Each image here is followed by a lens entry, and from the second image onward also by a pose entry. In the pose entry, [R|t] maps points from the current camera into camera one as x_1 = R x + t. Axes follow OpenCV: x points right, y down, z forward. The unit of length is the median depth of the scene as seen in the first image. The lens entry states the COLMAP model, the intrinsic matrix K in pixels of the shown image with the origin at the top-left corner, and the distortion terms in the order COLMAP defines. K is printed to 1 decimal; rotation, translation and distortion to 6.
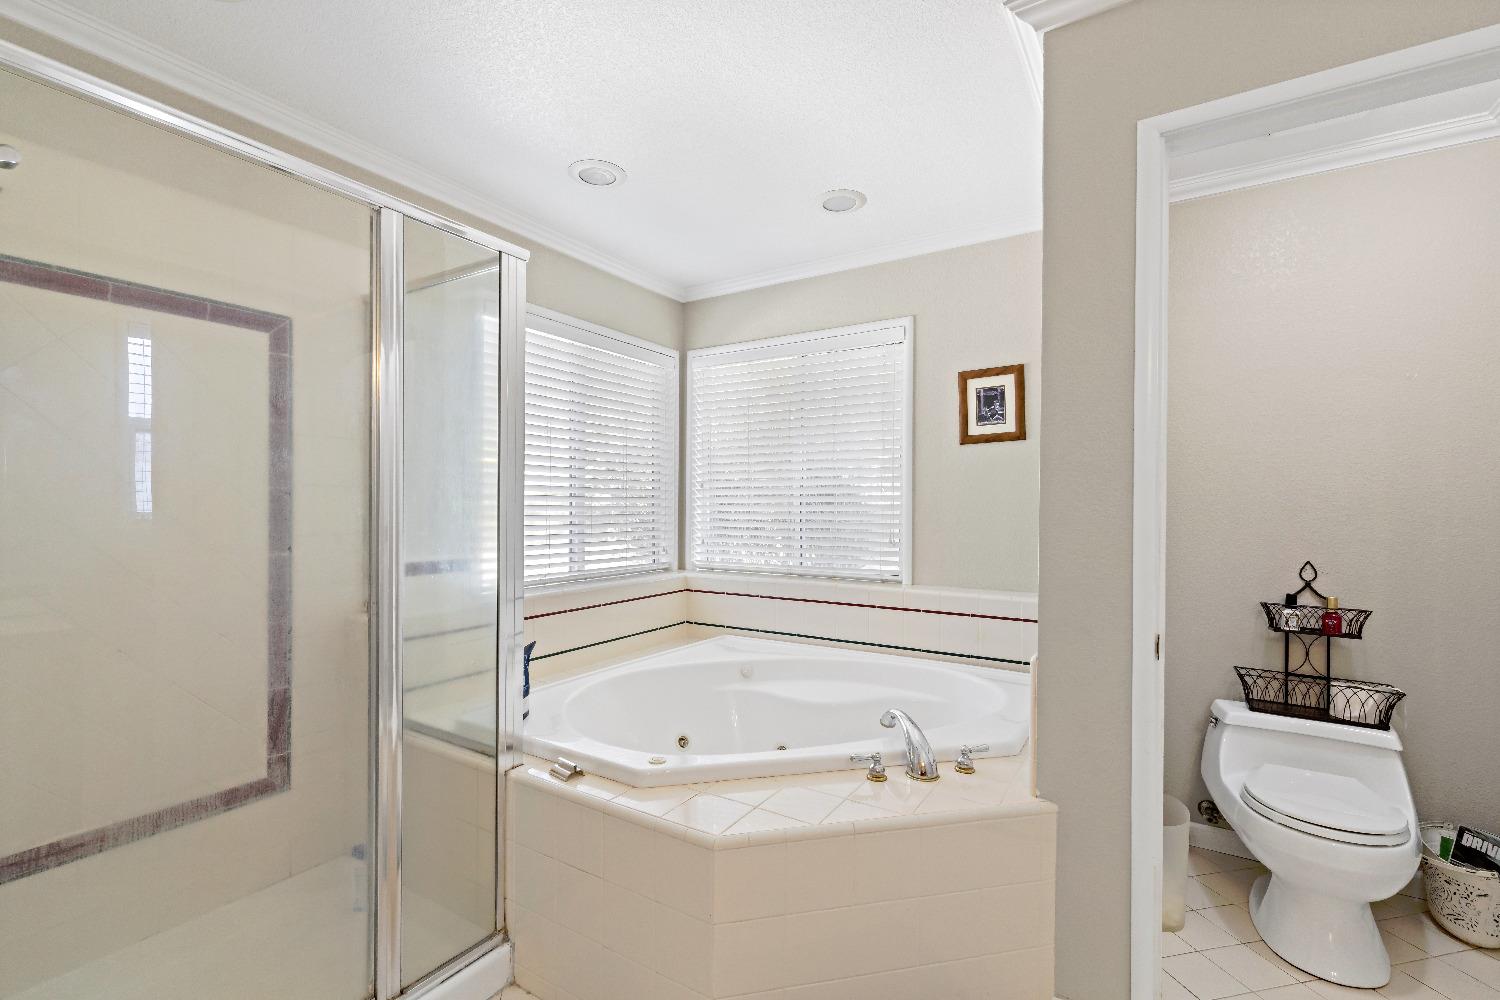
lens RADIAL K [[650.4, 0, 751.6], [0, 650.4, 507.7], [0, 0, 1]] dist [0.000657, 0.000038]
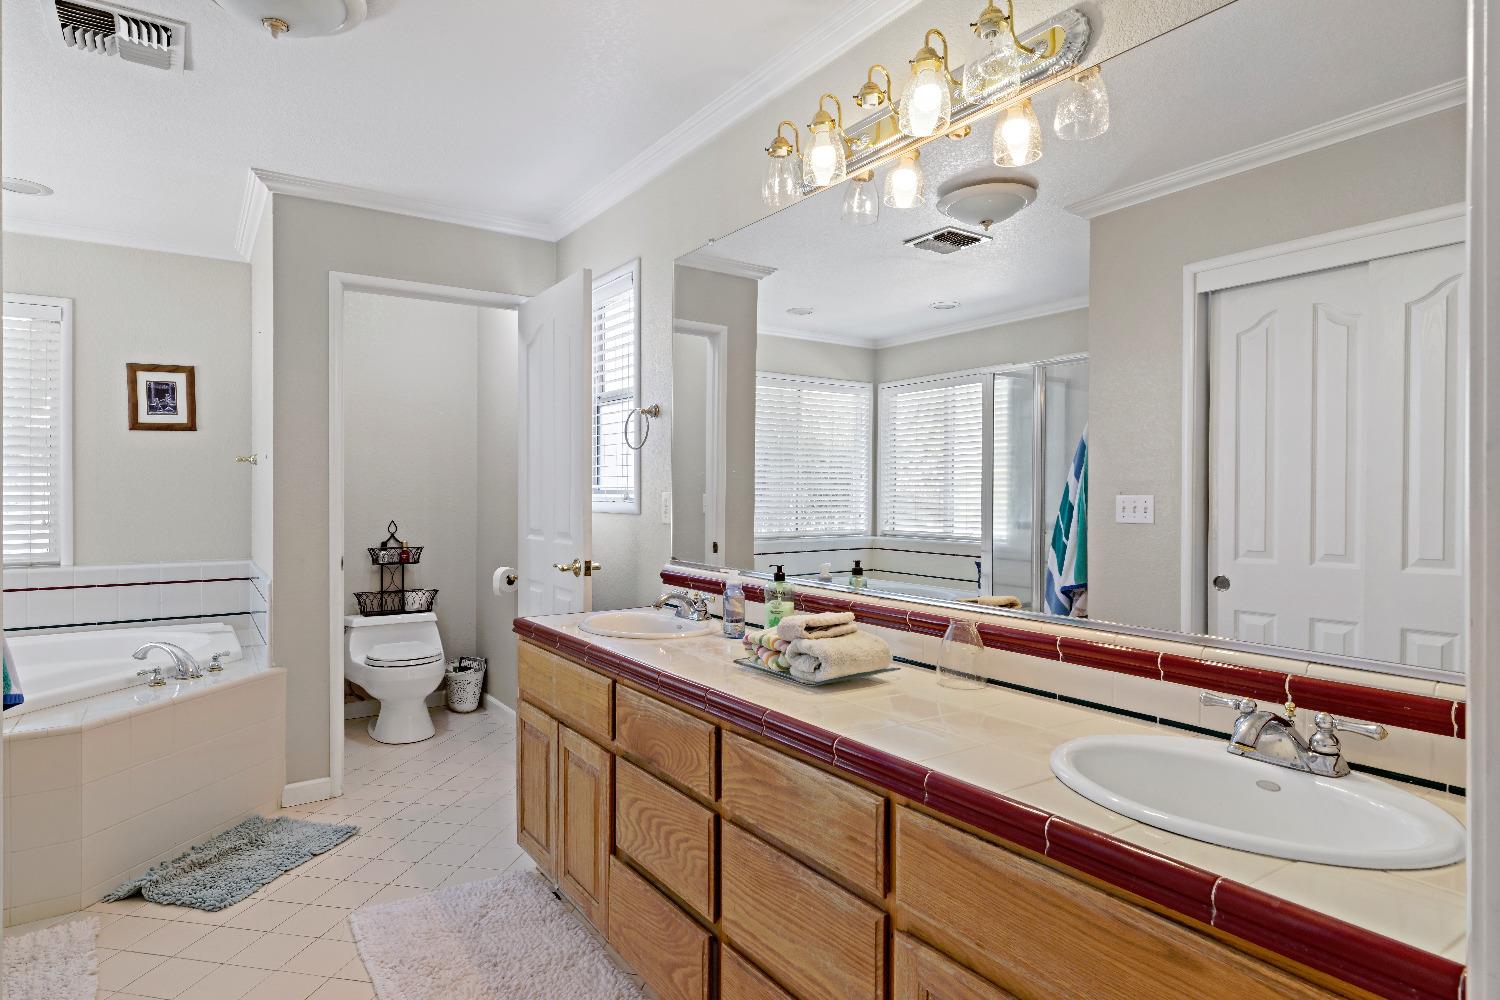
lens RADIAL K [[850.9, 0, 750.8], [0, 850.9, 499.7], [0, 0, 1]] dist [0.000131, -0.000185]
pose [[0.397620, -0.012377, 0.917467, -0.735166], [0.003279, 0.999922, 0.012068, 0.006997], [-0.917544, -0.001790, 0.397630, -0.663936]]
